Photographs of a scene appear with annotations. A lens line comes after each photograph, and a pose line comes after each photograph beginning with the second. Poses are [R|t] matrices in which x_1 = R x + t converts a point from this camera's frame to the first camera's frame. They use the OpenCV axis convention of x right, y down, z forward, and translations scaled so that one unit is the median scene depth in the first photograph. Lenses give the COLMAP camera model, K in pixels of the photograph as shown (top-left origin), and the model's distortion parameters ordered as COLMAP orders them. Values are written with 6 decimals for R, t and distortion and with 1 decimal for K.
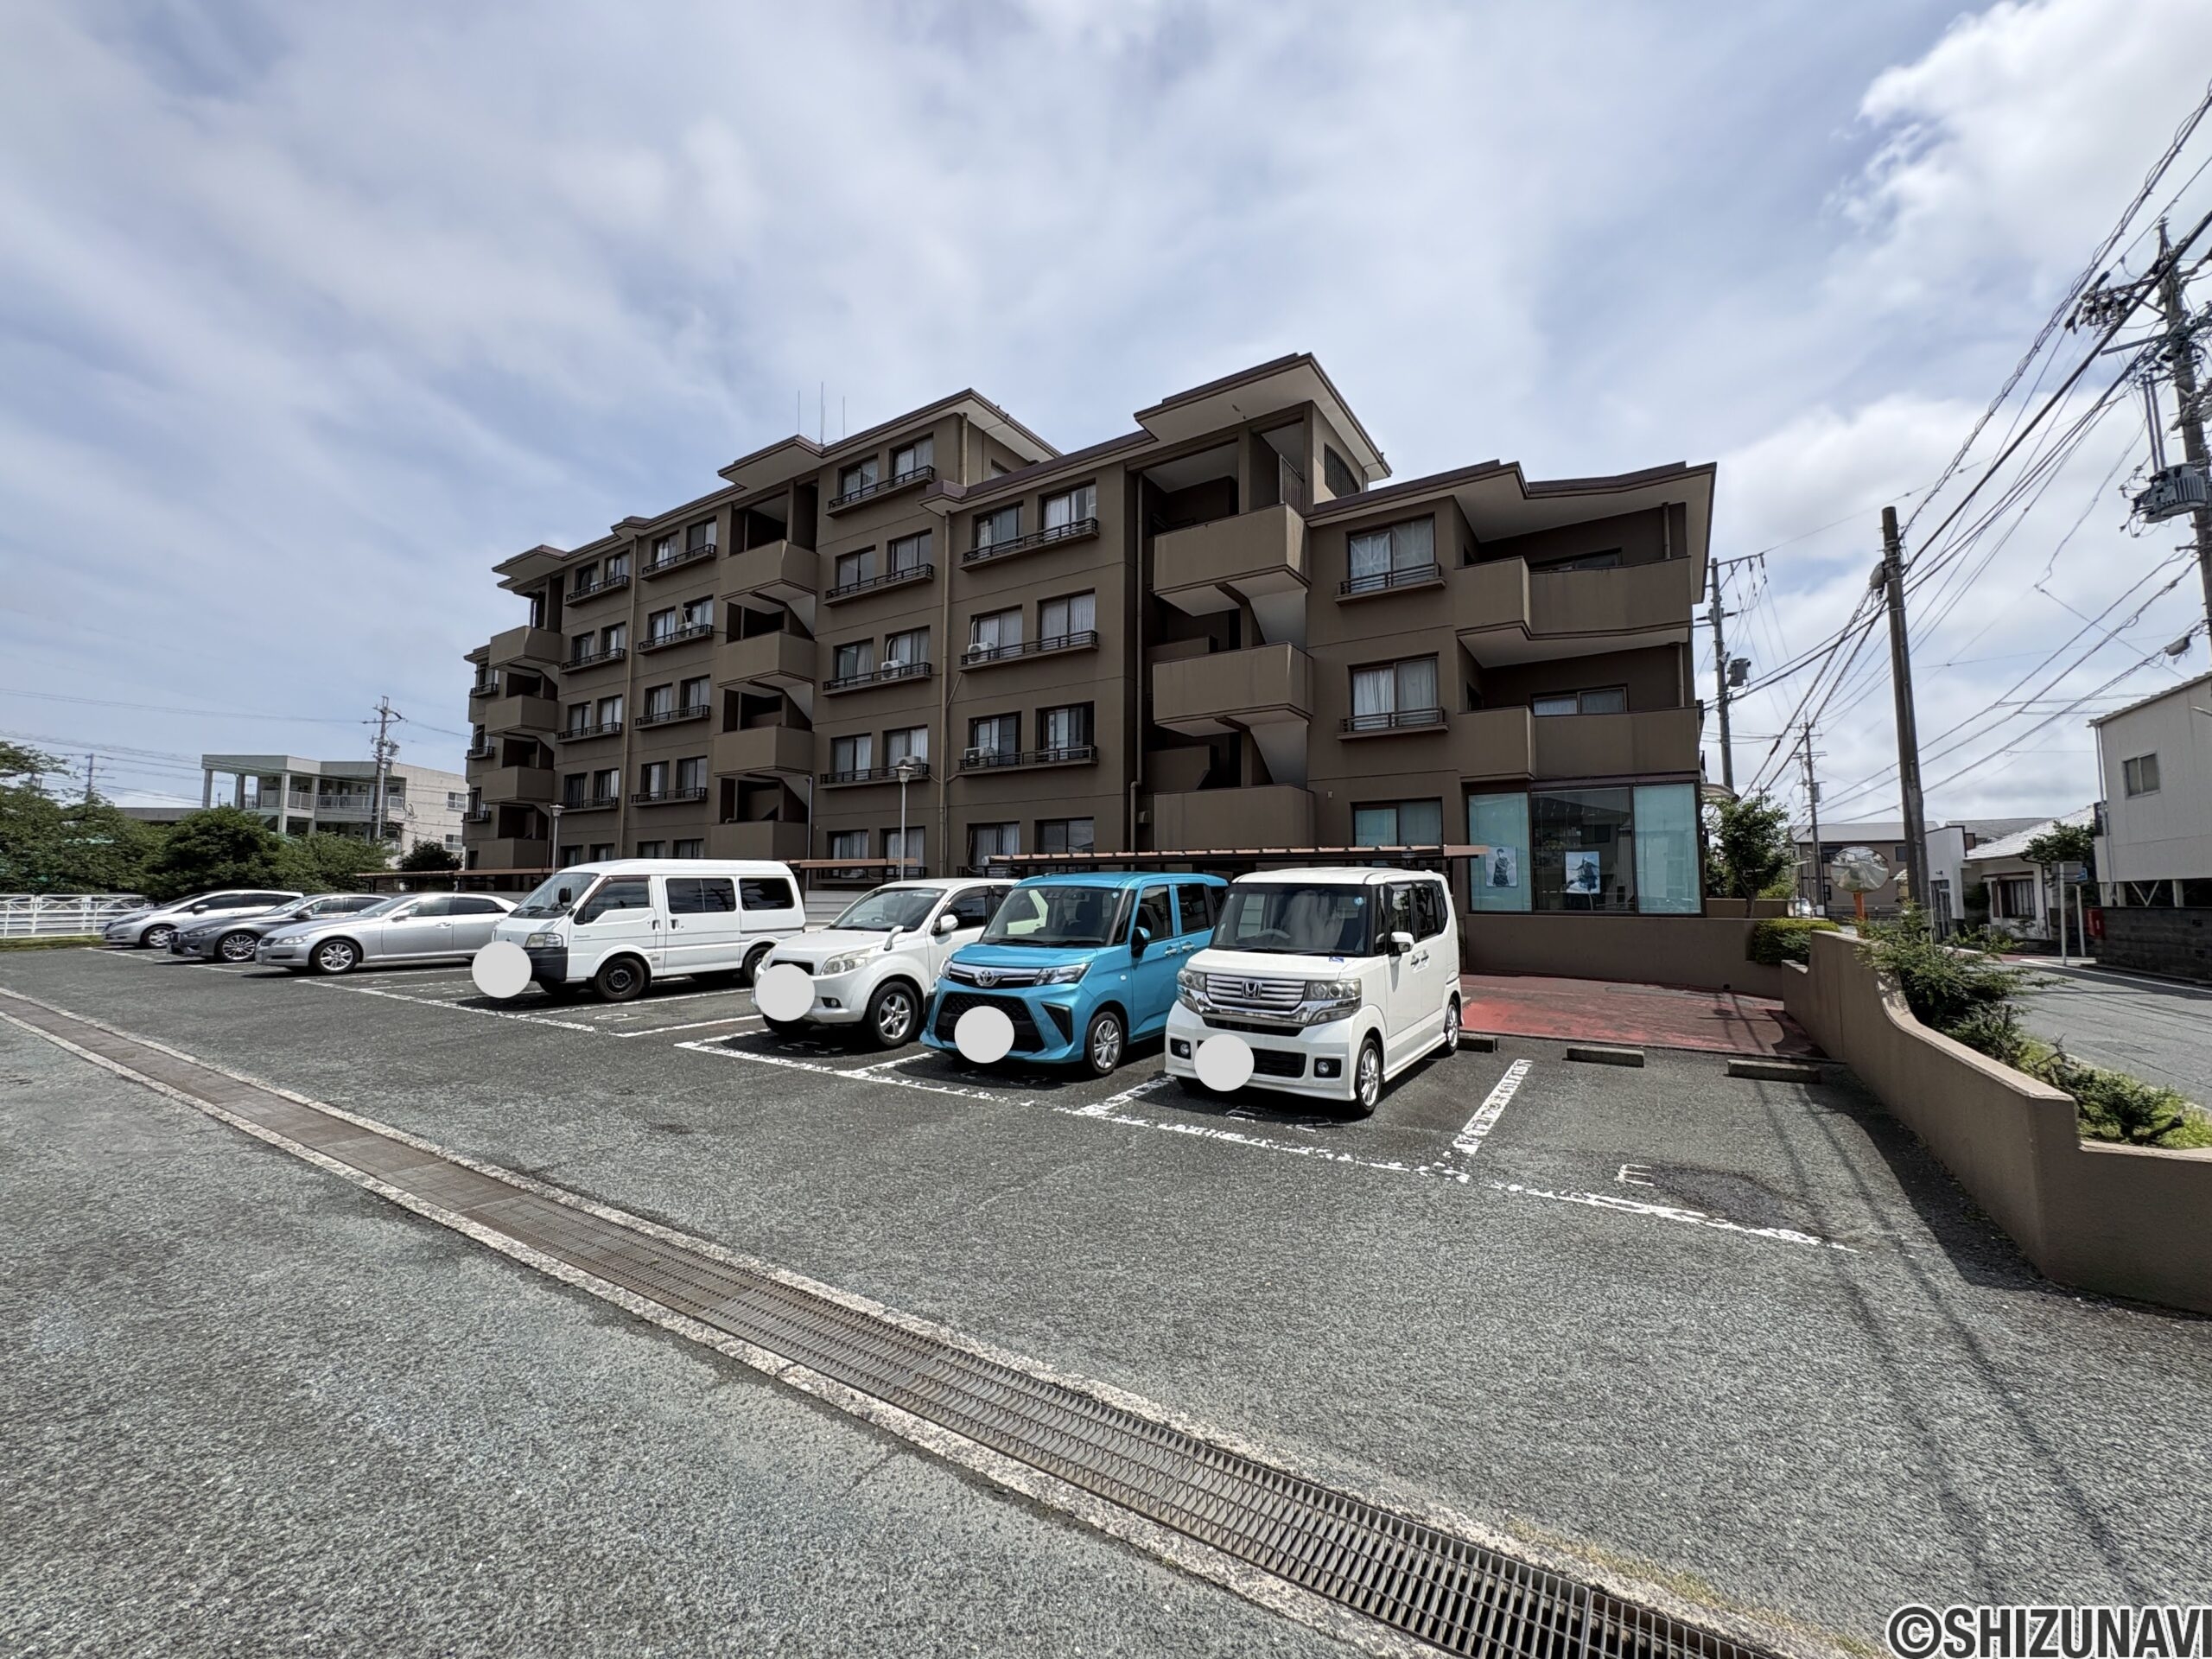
lens RADIAL K [[885.2, 0, 1106.0], [0, 885.2, 829.5], [0, 0, 1]] dist [-0.002109, -0.000070]
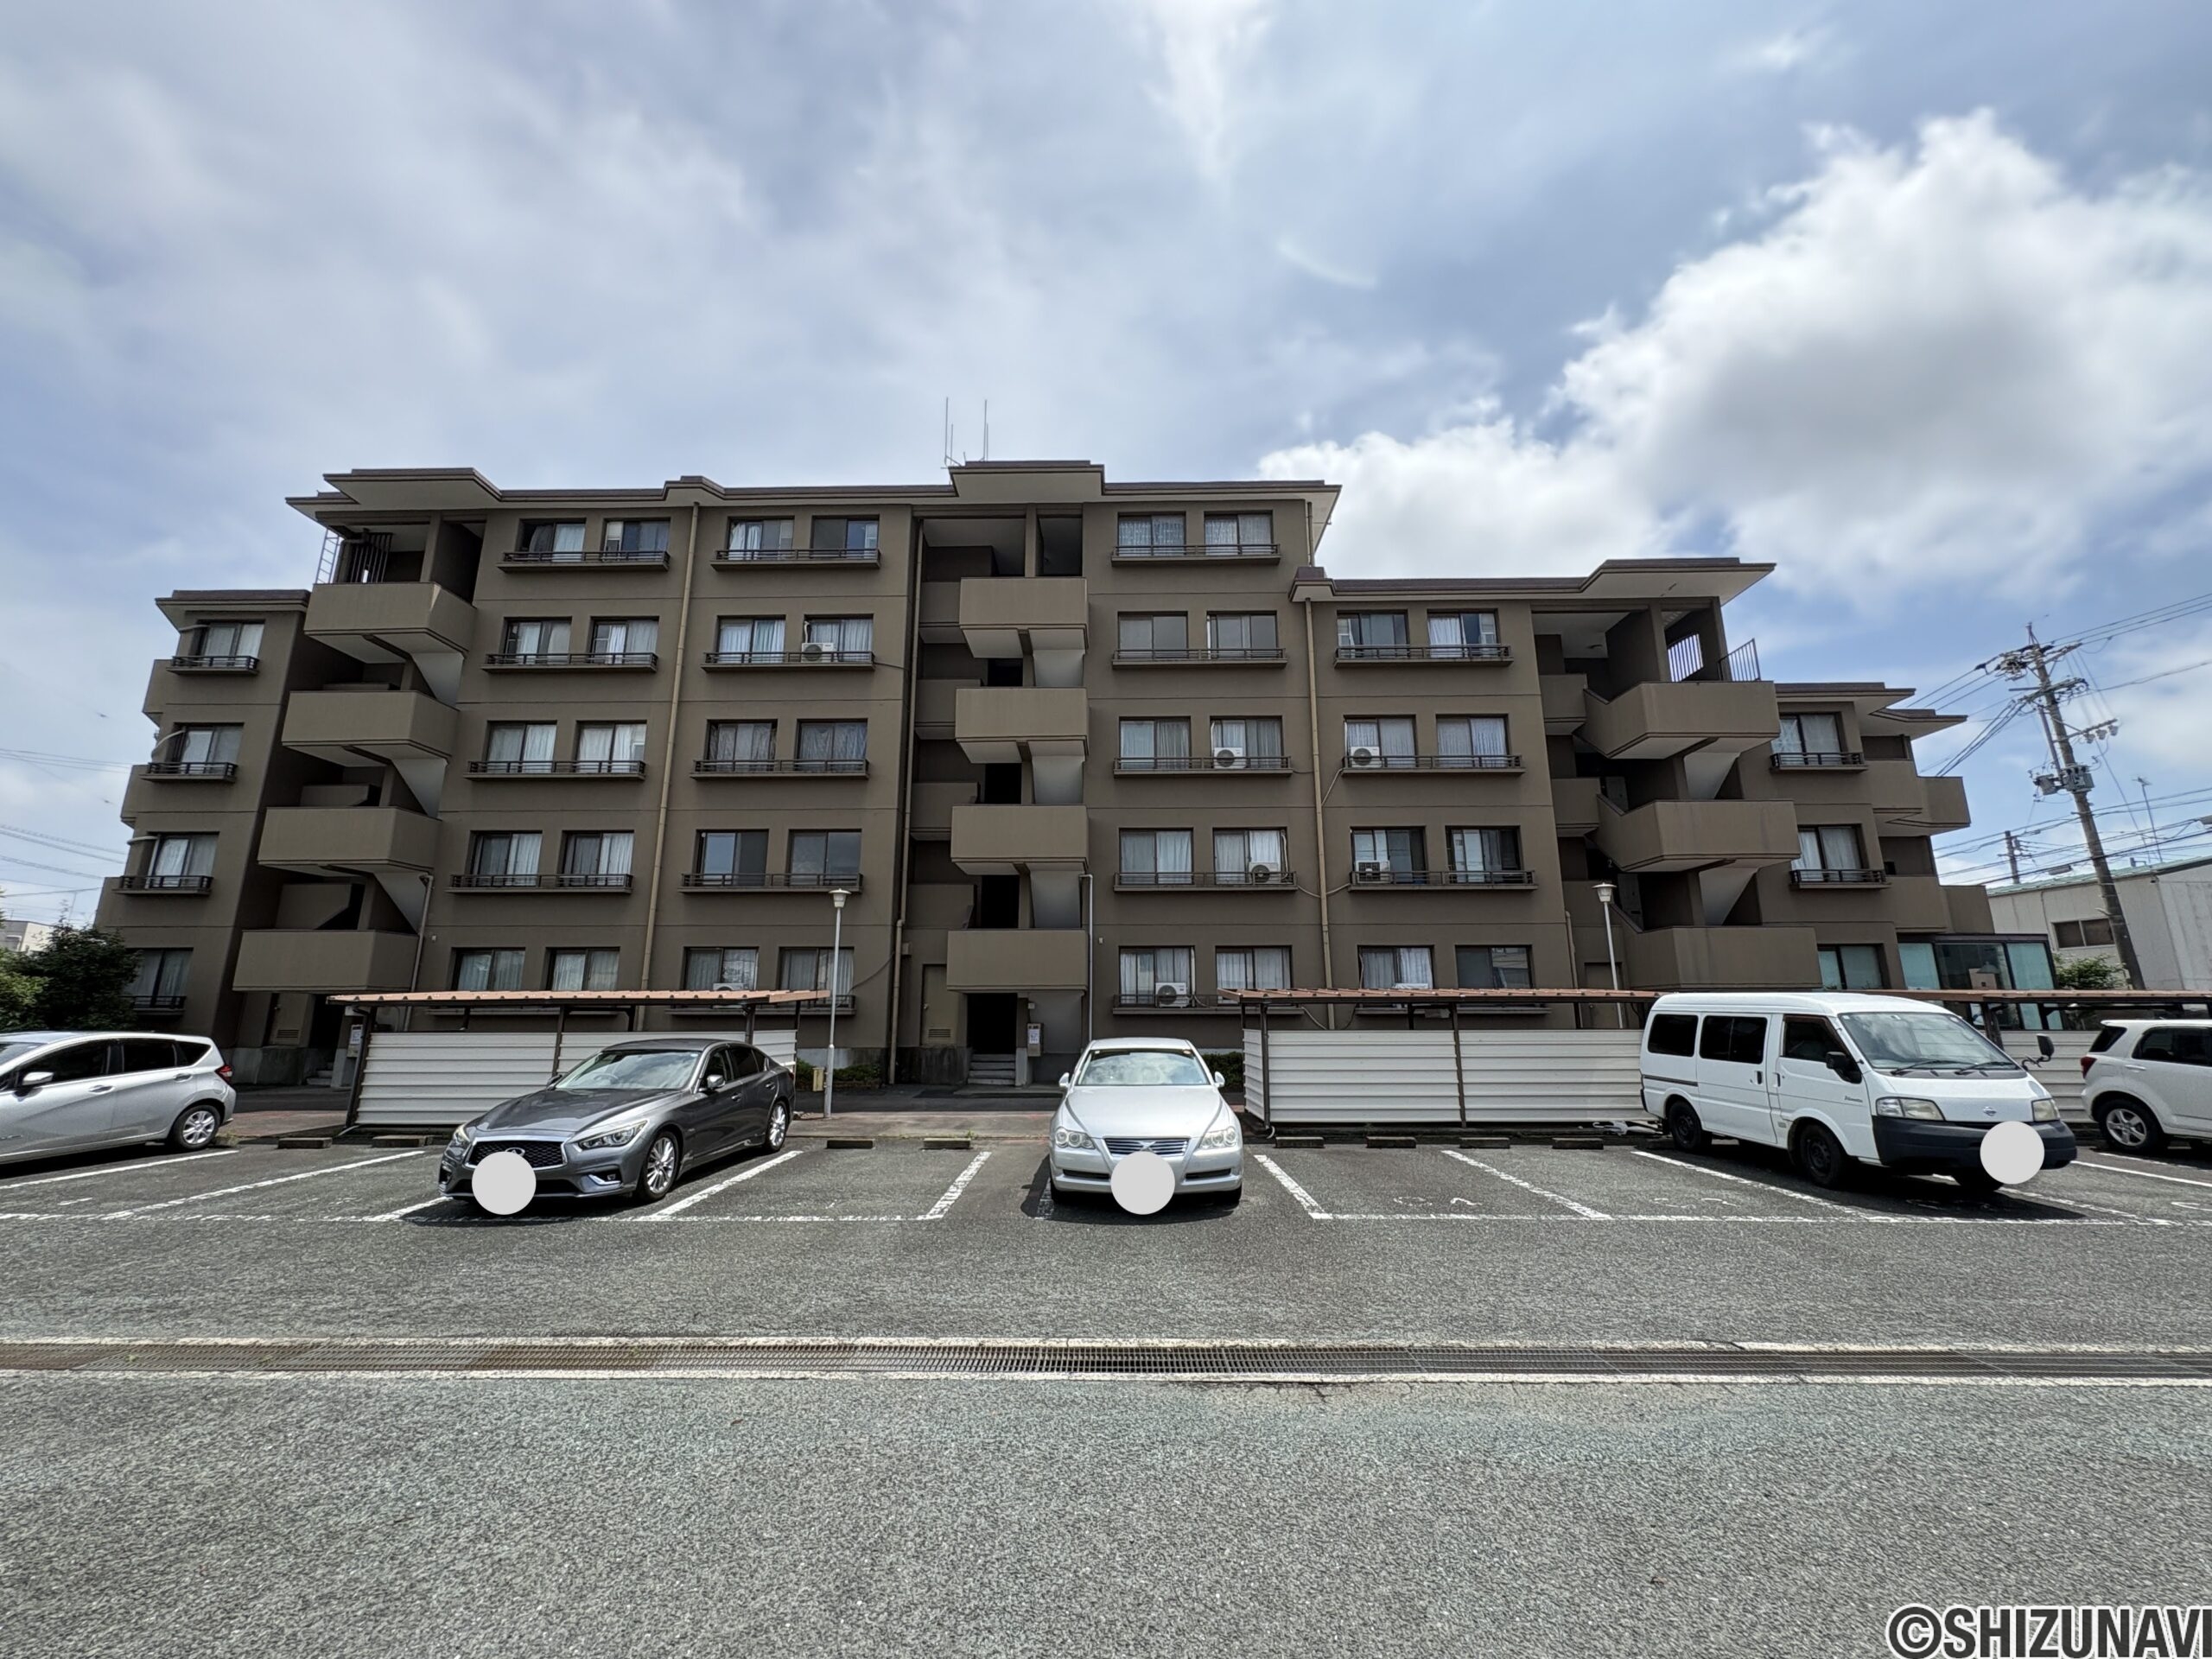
lens RADIAL K [[767.7, 0, 1109.6], [0, 767.7, 883.7], [0, 0, 1]] dist [-0.009616, -0.000045]
pose [[0.844061, 0.095549, 0.527666, -0.384248], [-0.035077, 0.991728, -0.123471, 0.017366], [-0.535099, 0.085707, 0.840431, 0.248685]]
